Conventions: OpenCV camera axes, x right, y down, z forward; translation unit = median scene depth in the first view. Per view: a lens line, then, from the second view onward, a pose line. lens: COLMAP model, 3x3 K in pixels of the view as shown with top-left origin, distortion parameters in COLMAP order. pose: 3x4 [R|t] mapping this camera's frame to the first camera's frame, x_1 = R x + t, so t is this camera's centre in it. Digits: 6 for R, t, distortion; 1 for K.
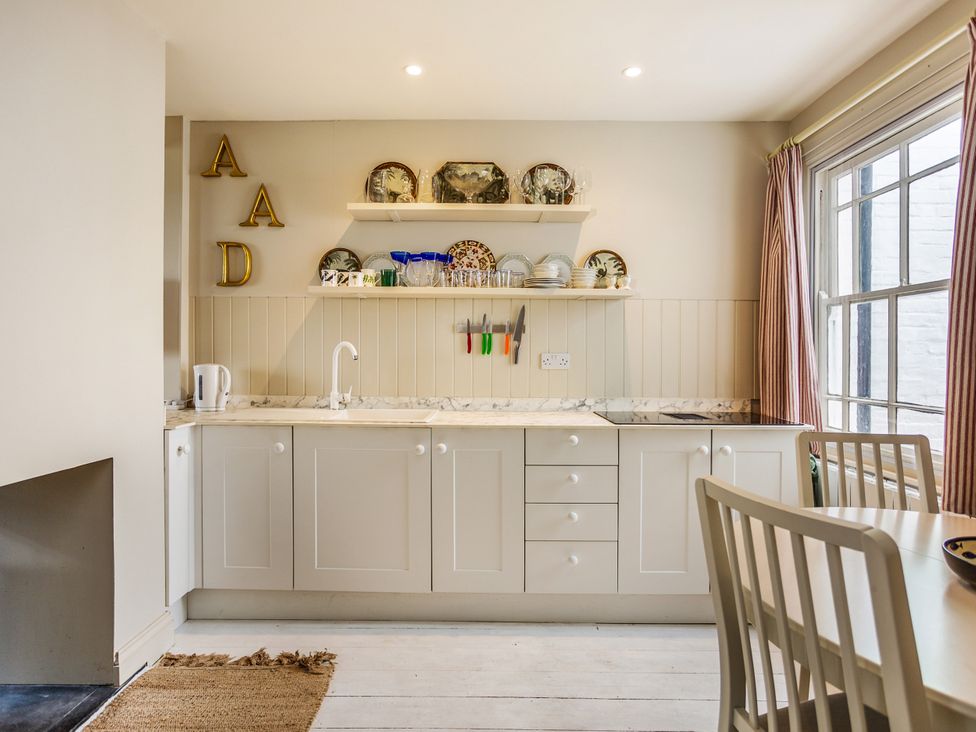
lens RADIAL K [[543.3, 0, 483.1], [0, 543.3, 363.5], [0, 0, 1]] dist [-0.041326, 0.007525]
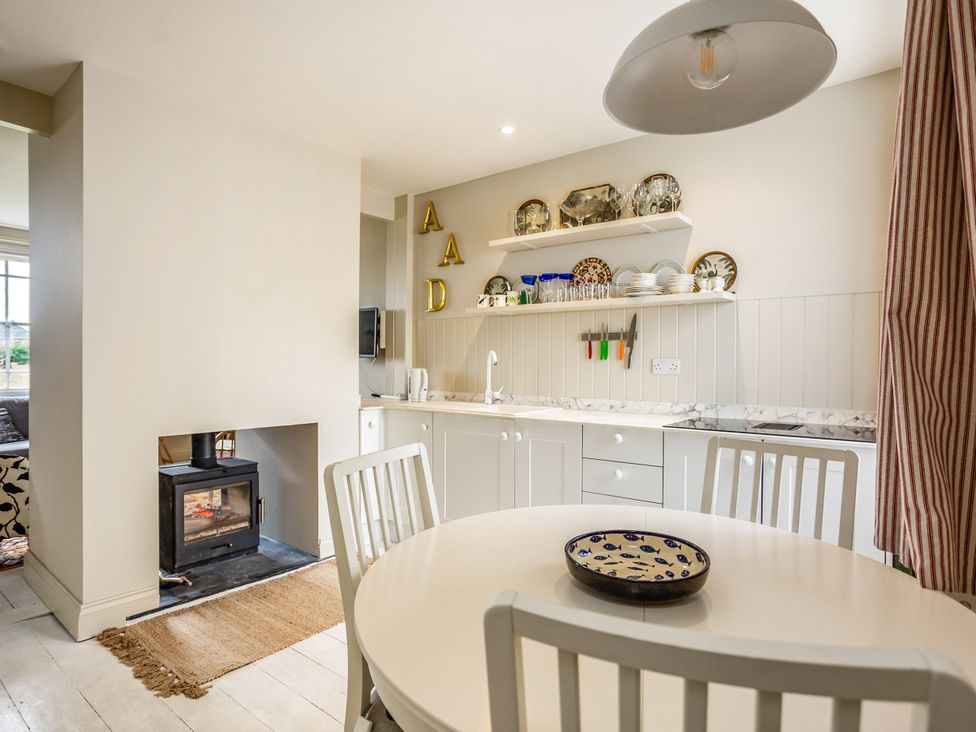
lens RADIAL K [[543.3, 0, 484.3], [0, 543.3, 377.3], [0, 0, 1]] dist [-0.041326, 0.007525]
pose [[0.789896, 0.012429, -0.613115, 0.489154], [-0.005698, 0.999900, 0.012929, 0.005602], [0.613214, -0.006719, 0.789888, -0.015257]]
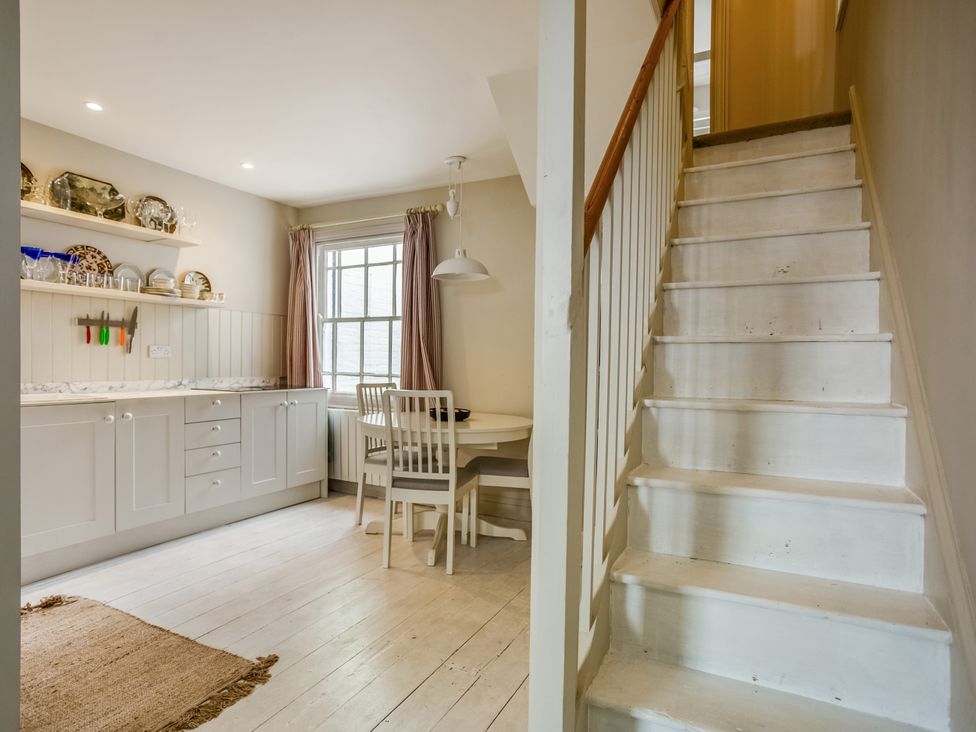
lens RADIAL K [[543.3, 0, 488.9], [0, 543.3, 368.0], [0, 0, 1]] dist [-0.041326, 0.007525]
pose [[0.443137, -0.011936, 0.896374, -0.666503], [0.003784, 0.999927, 0.011445, 0.023718], [-0.896446, -0.001680, 0.443150, -0.270871]]
